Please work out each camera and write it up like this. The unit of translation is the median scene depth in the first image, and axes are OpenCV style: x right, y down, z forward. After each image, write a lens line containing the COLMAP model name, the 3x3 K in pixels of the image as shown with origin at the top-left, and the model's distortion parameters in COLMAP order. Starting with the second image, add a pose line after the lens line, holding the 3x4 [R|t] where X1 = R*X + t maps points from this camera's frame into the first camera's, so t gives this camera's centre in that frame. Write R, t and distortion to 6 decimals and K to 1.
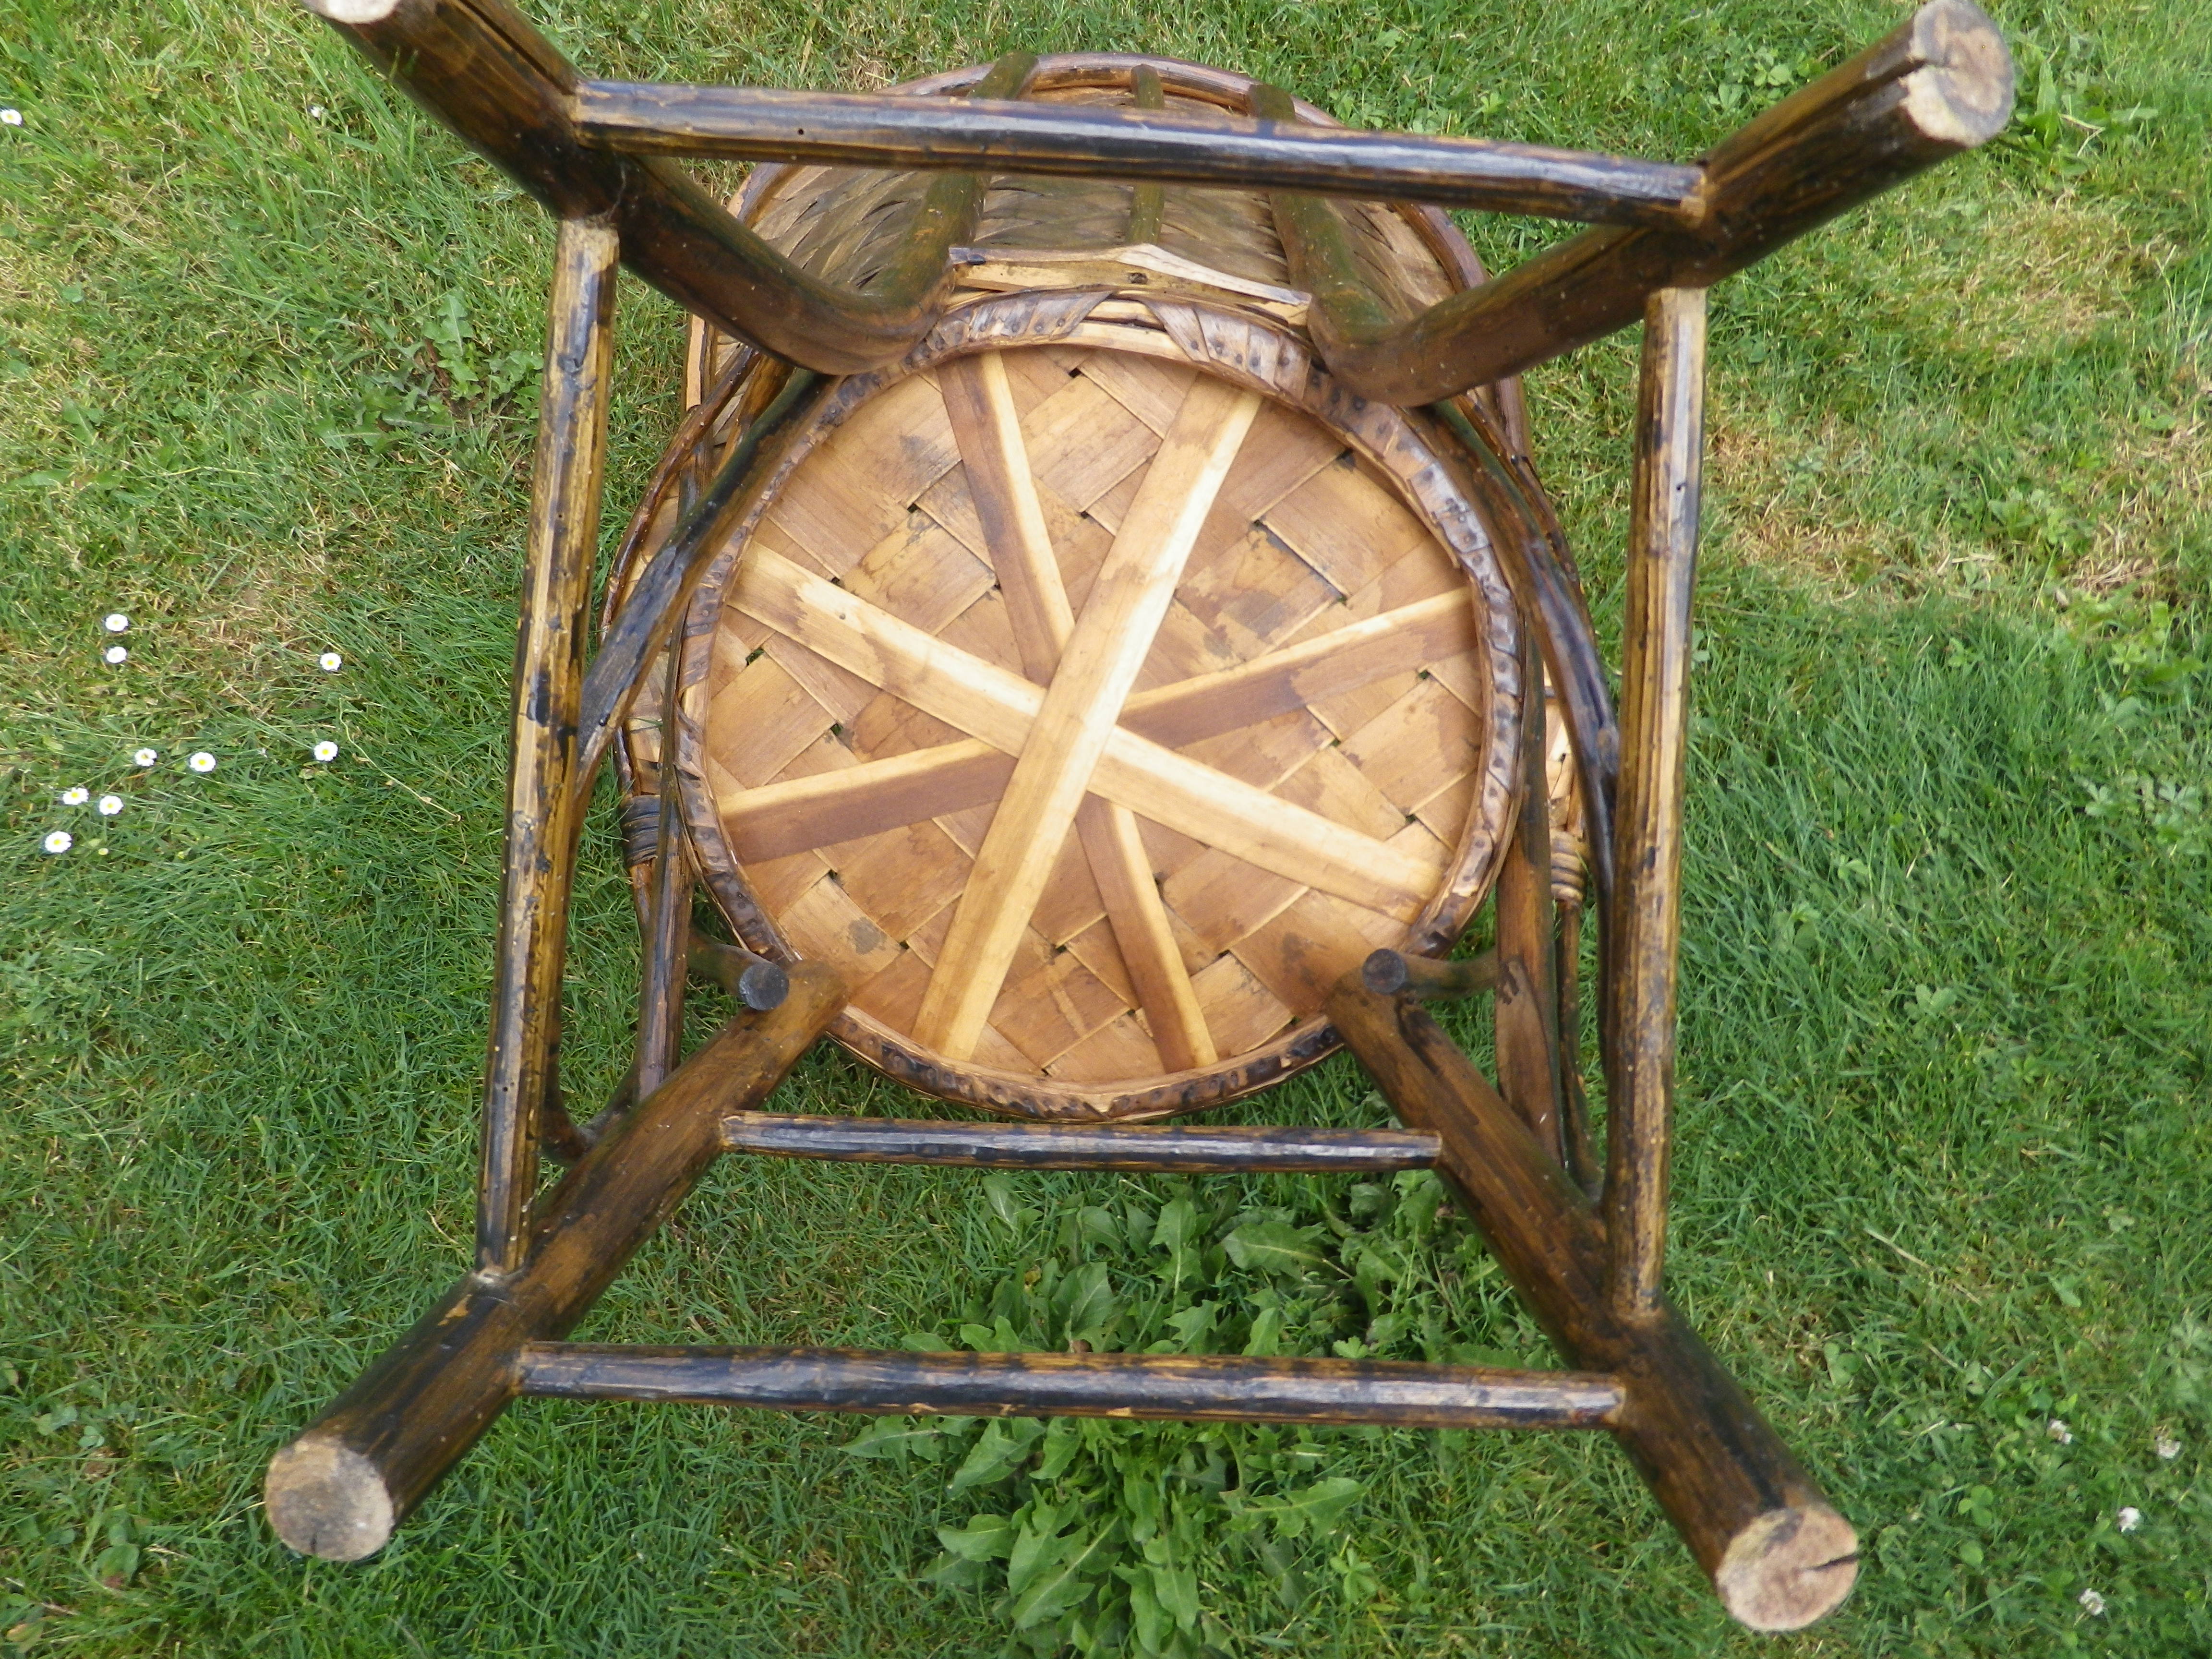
lens RADIAL K [[1637.9, 0, 1106.0], [0, 1637.9, 829.5], [0, 0, 1]] dist [0.021724, -0.006414]
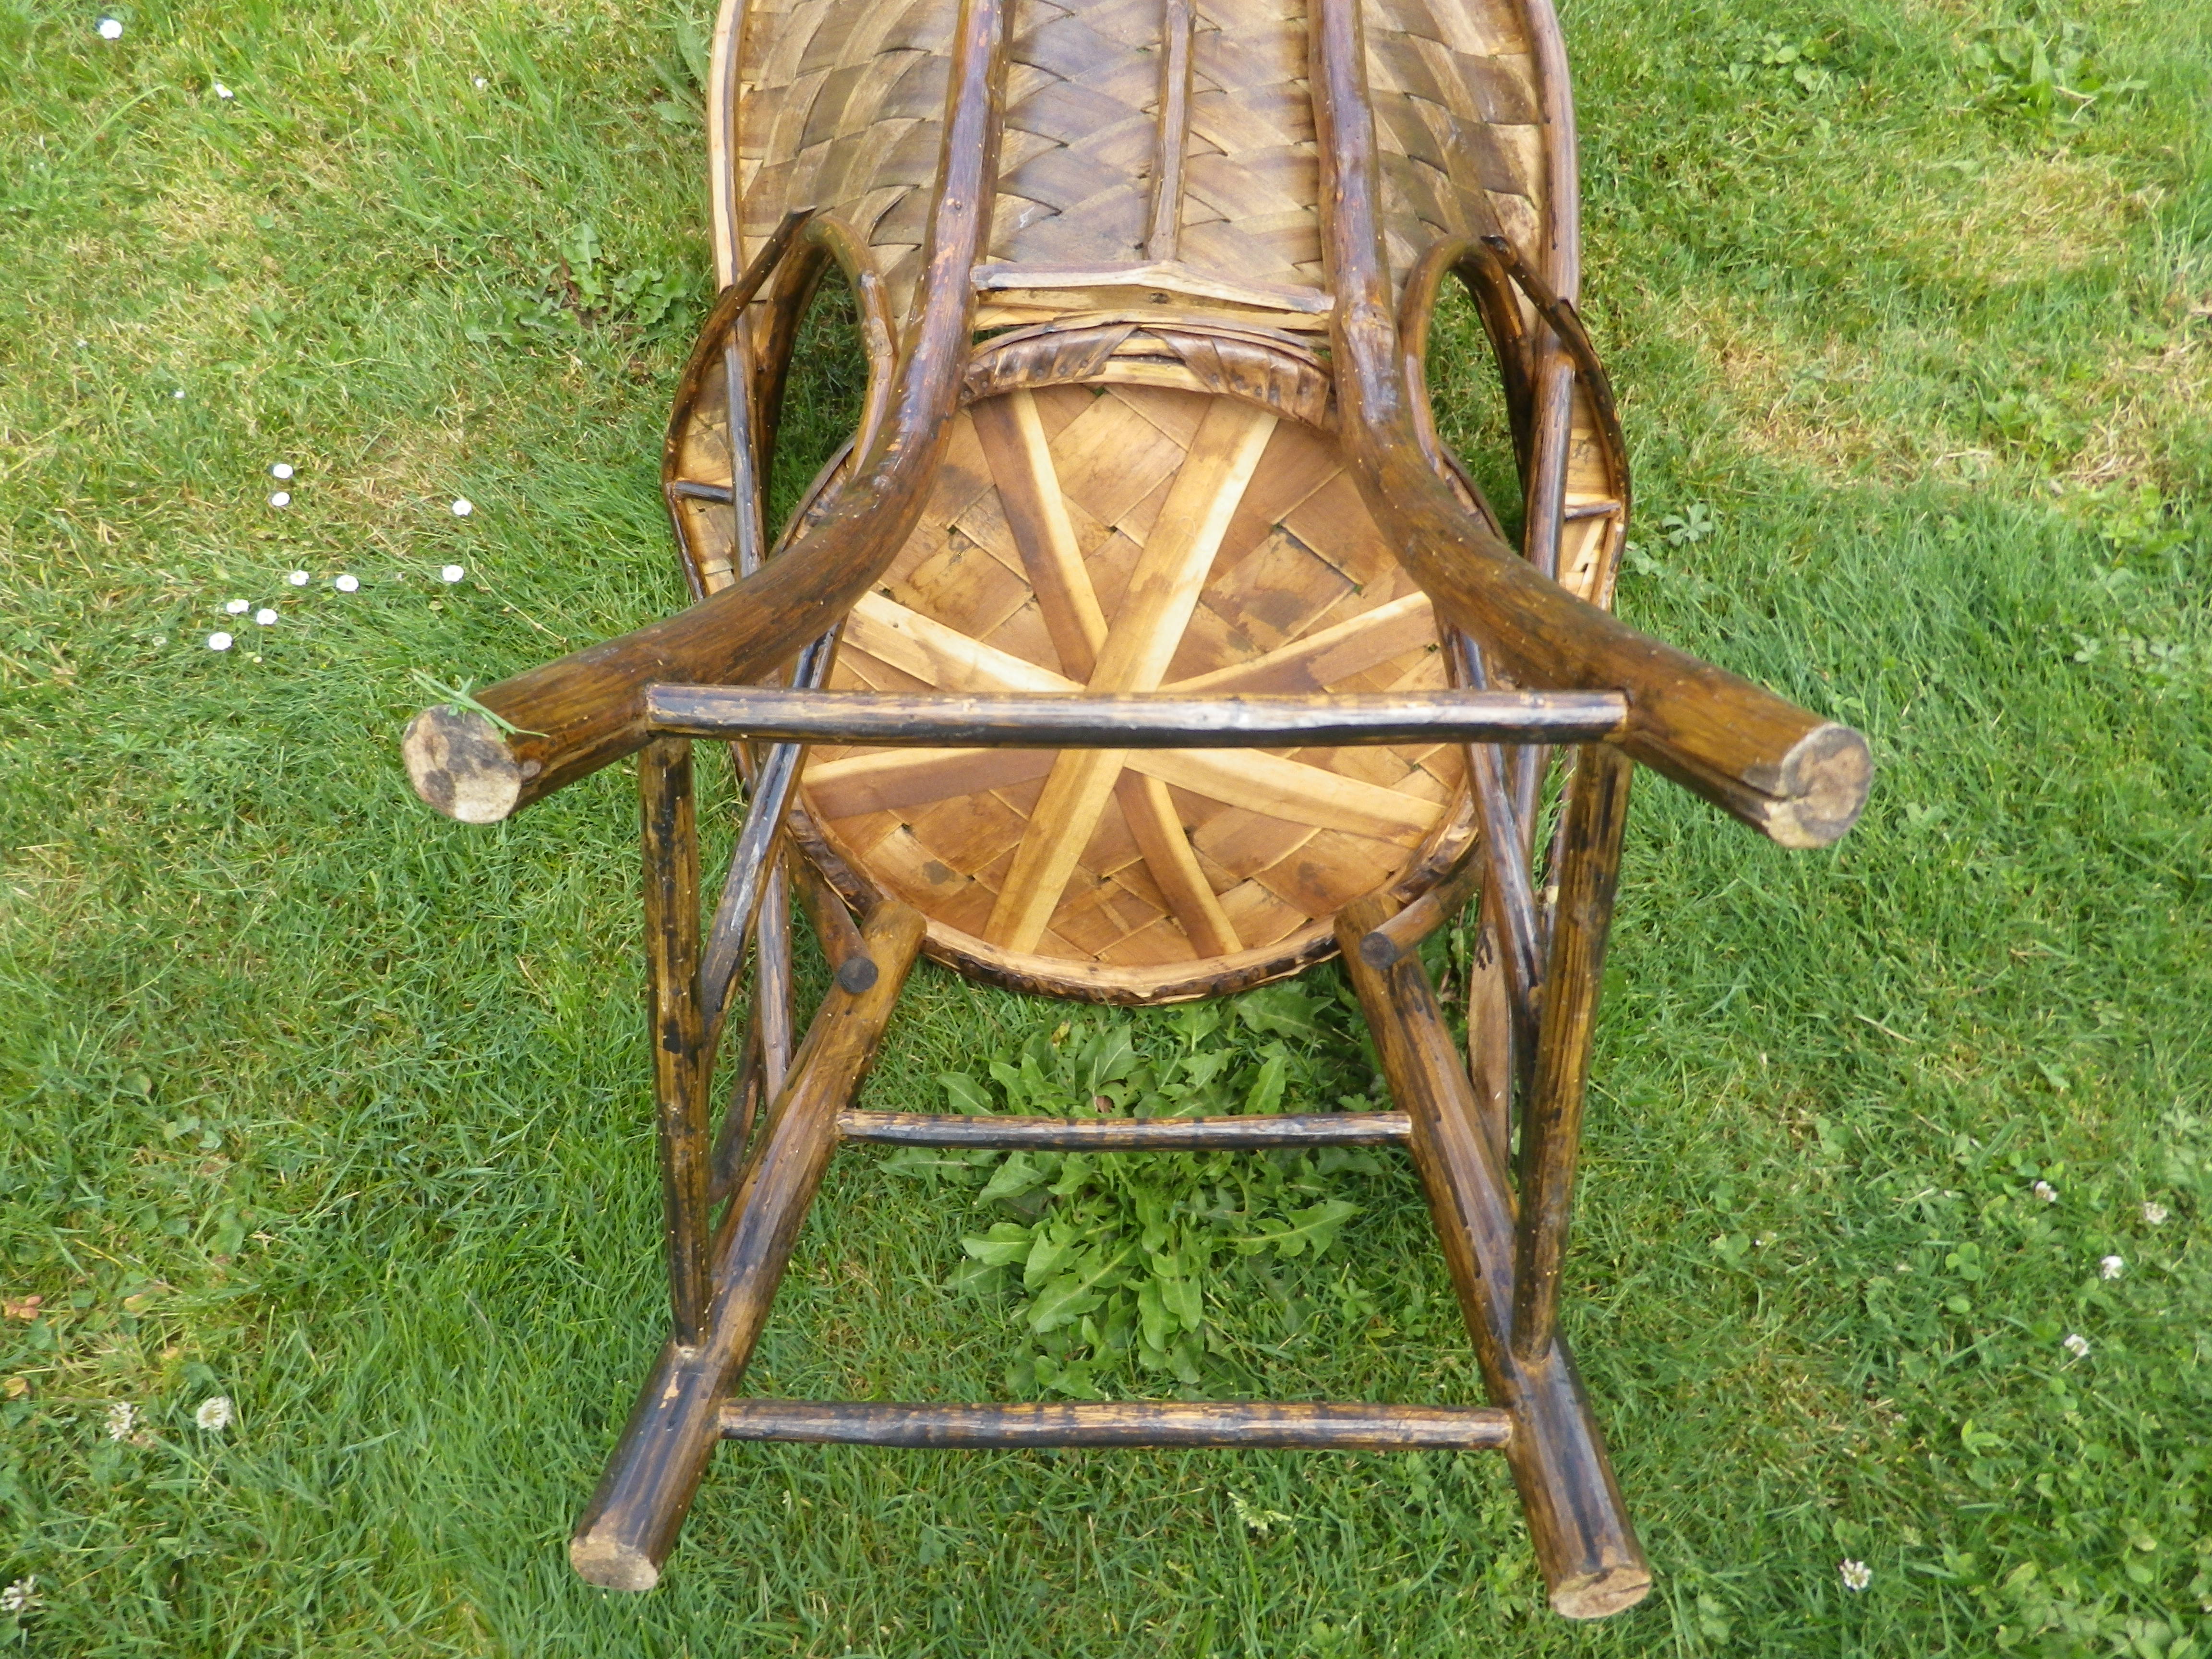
lens RADIAL K [[1637.9, 0, 1106.0], [0, 1637.9, 829.5], [0, 0, 1]] dist [0.021724, -0.006414]
pose [[0.997856, 0.015741, -0.063531, 0.046113], [-0.022401, 0.994163, -0.105533, 0.225143], [0.061499, 0.106730, 0.992384, -0.071806]]
